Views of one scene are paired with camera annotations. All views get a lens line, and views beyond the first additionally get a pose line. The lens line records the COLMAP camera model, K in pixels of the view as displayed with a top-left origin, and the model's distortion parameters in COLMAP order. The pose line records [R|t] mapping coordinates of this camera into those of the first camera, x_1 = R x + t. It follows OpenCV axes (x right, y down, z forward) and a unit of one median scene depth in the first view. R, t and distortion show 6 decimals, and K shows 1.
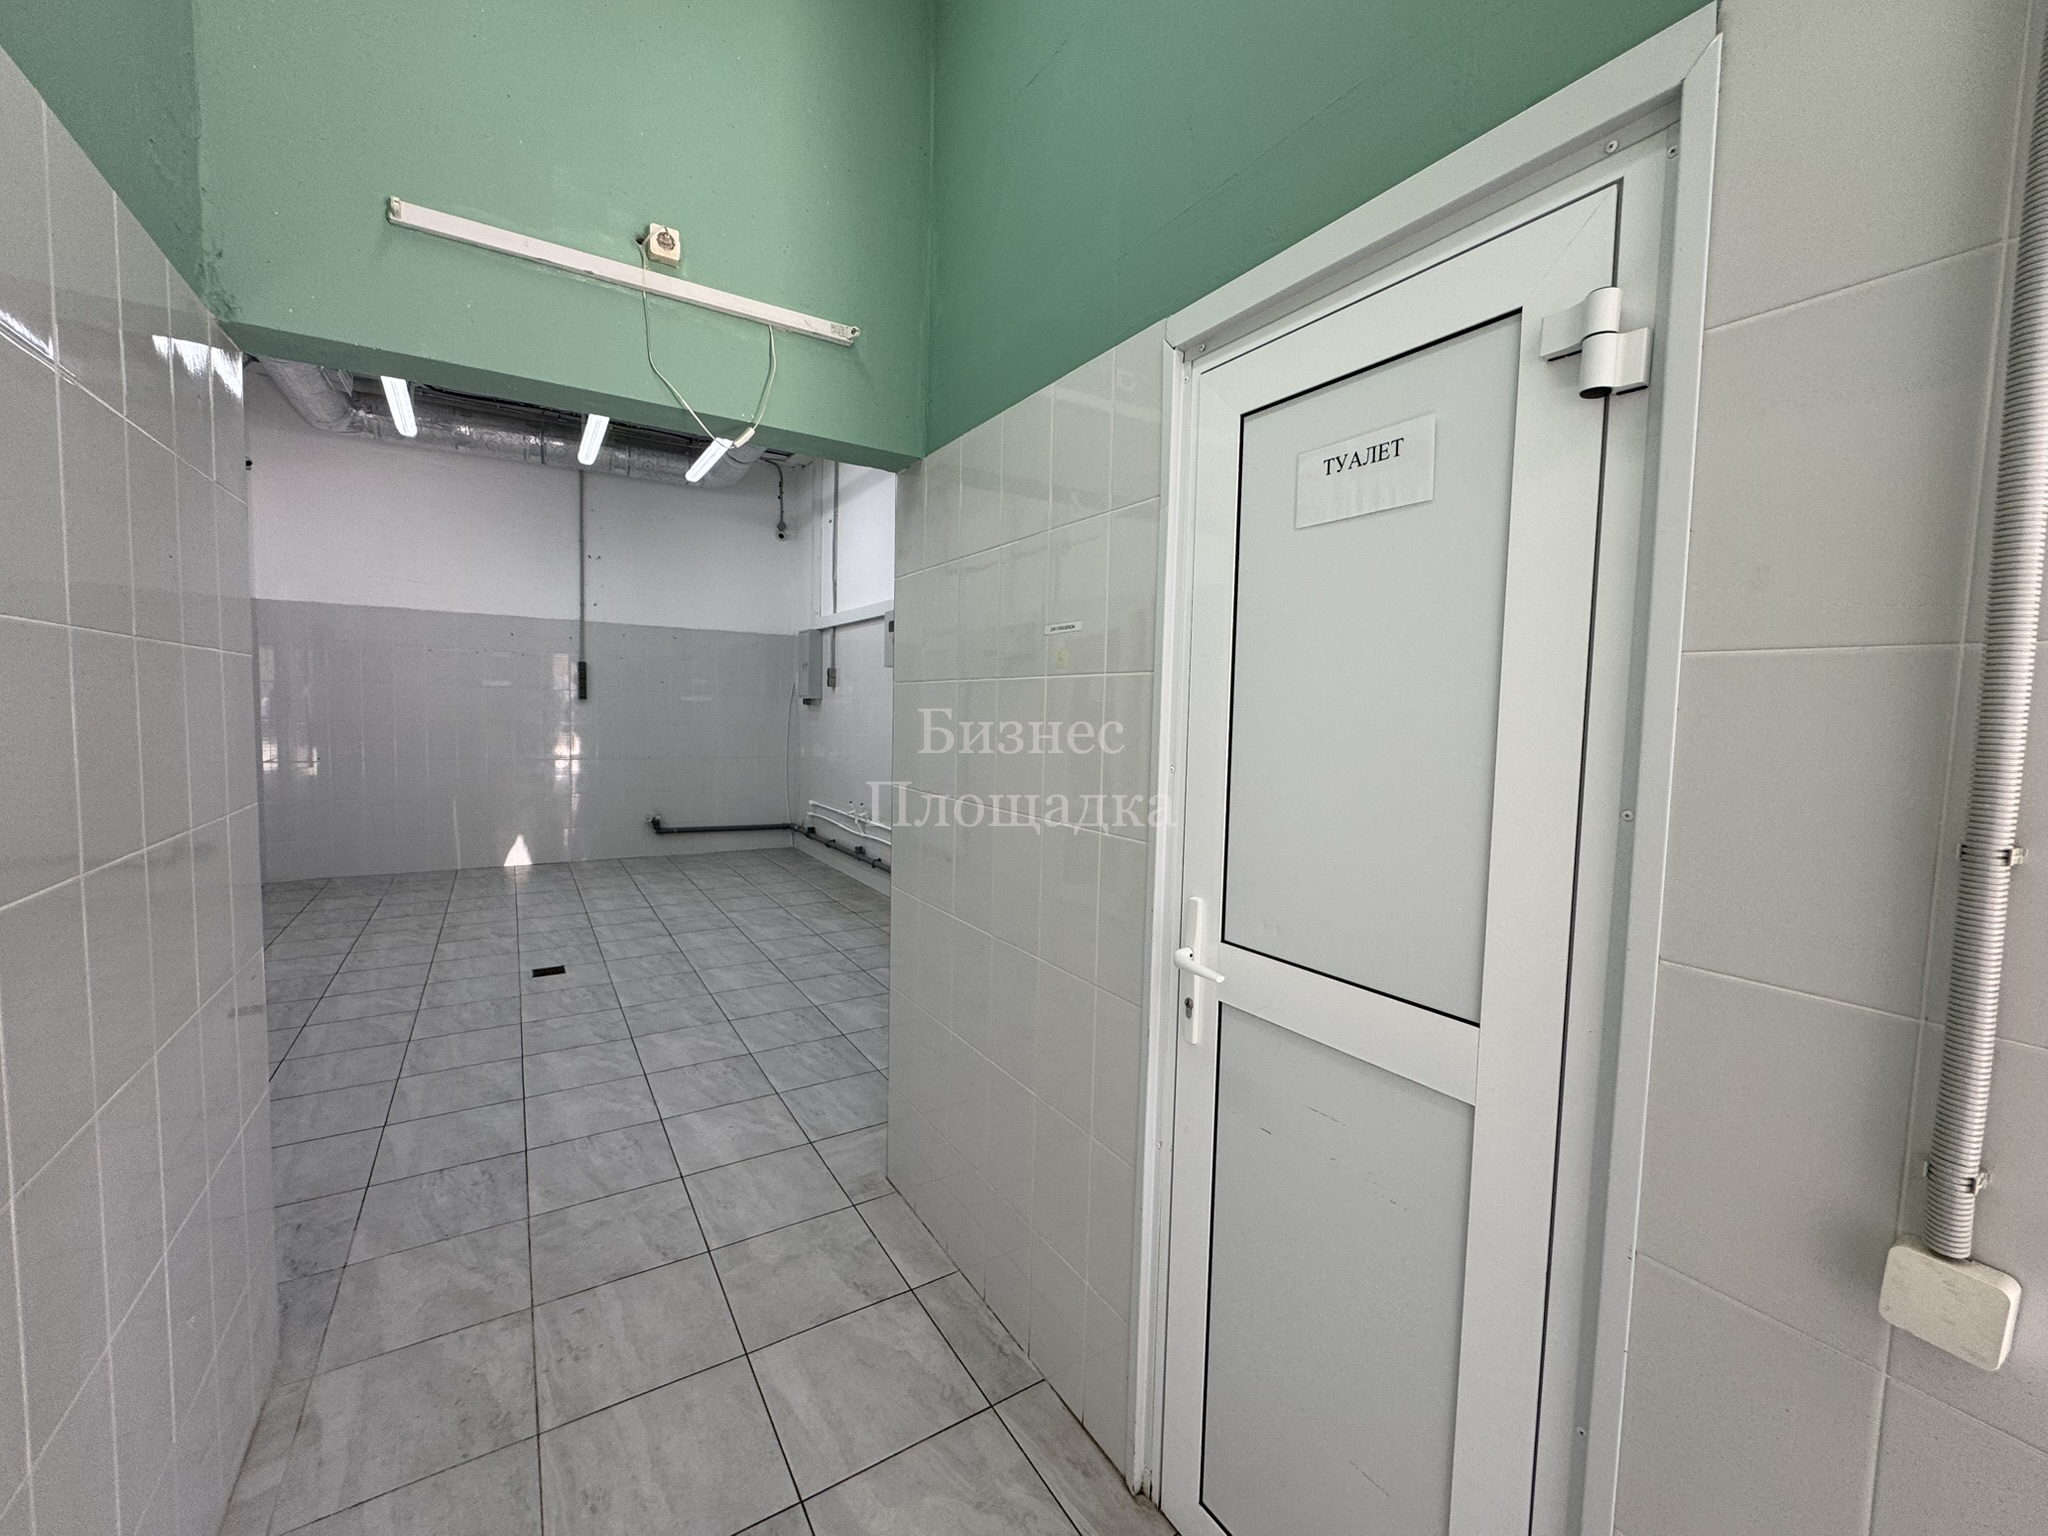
lens RADIAL K [[817.2, 0, 1024.6], [0, 817.2, 763.8], [0, 0, 1]] dist [-0.002436, -0.000008]
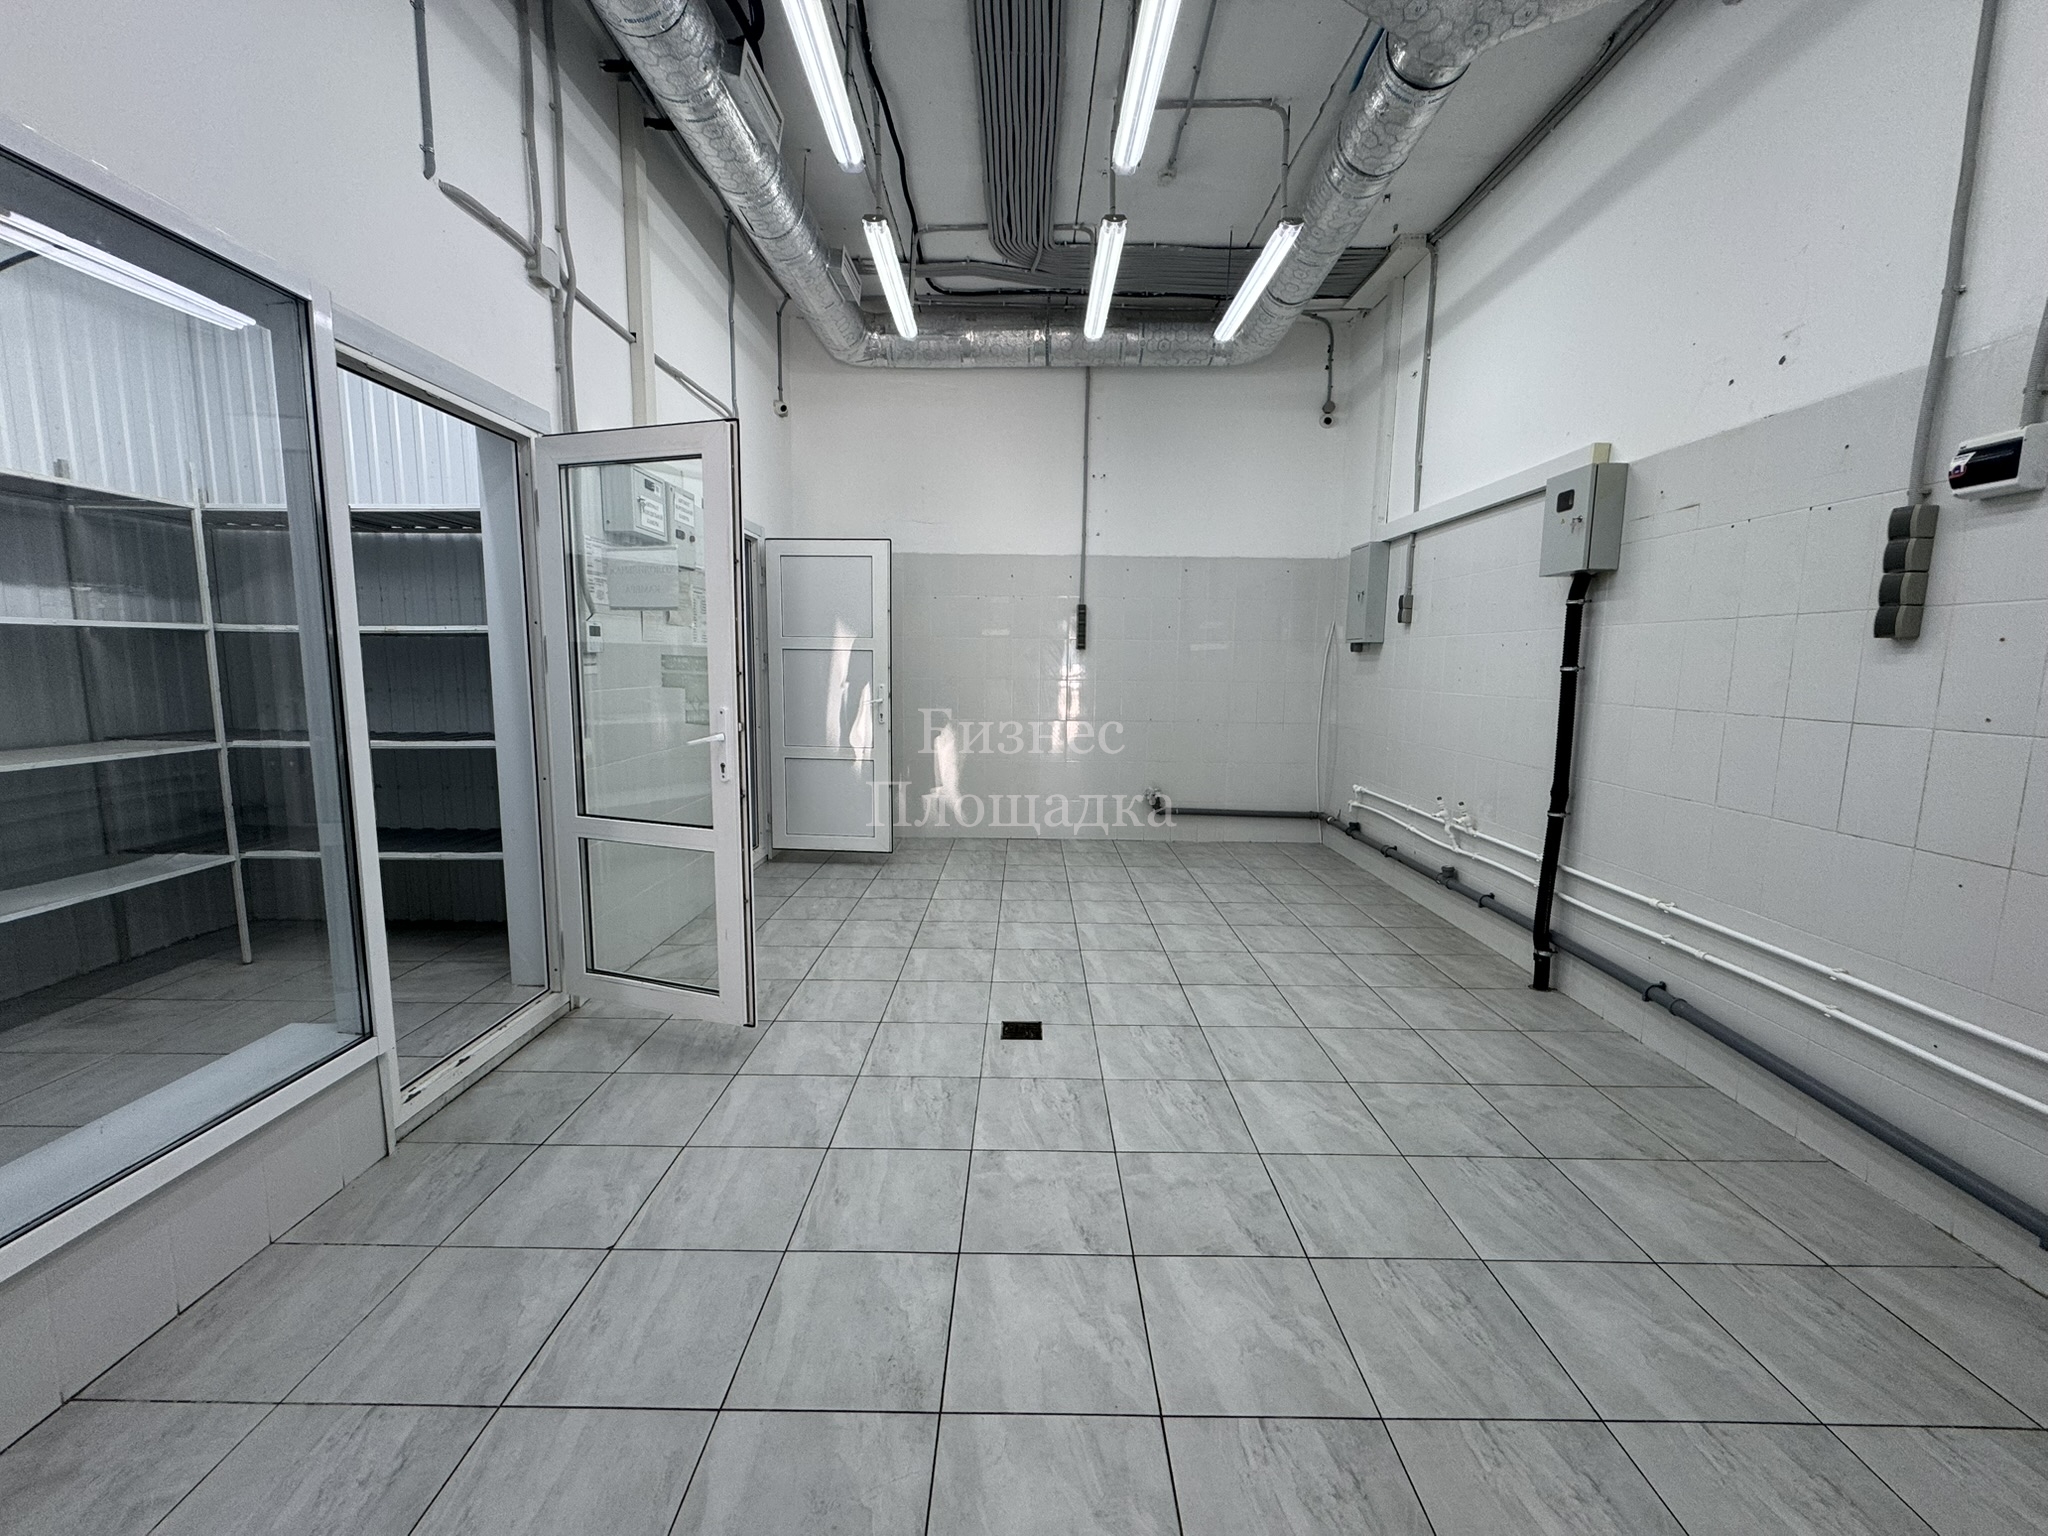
lens RADIAL K [[817.2, 0, 1026.5], [0, 817.2, 761.0], [0, 0, 1]] dist [-0.002436, -0.000008]
pose [[0.843905, 0.051323, -0.534032, -0.150000], [-0.027210, 0.998227, 0.052936, -0.008256], [0.535802, -0.030142, 0.843805, 0.288426]]
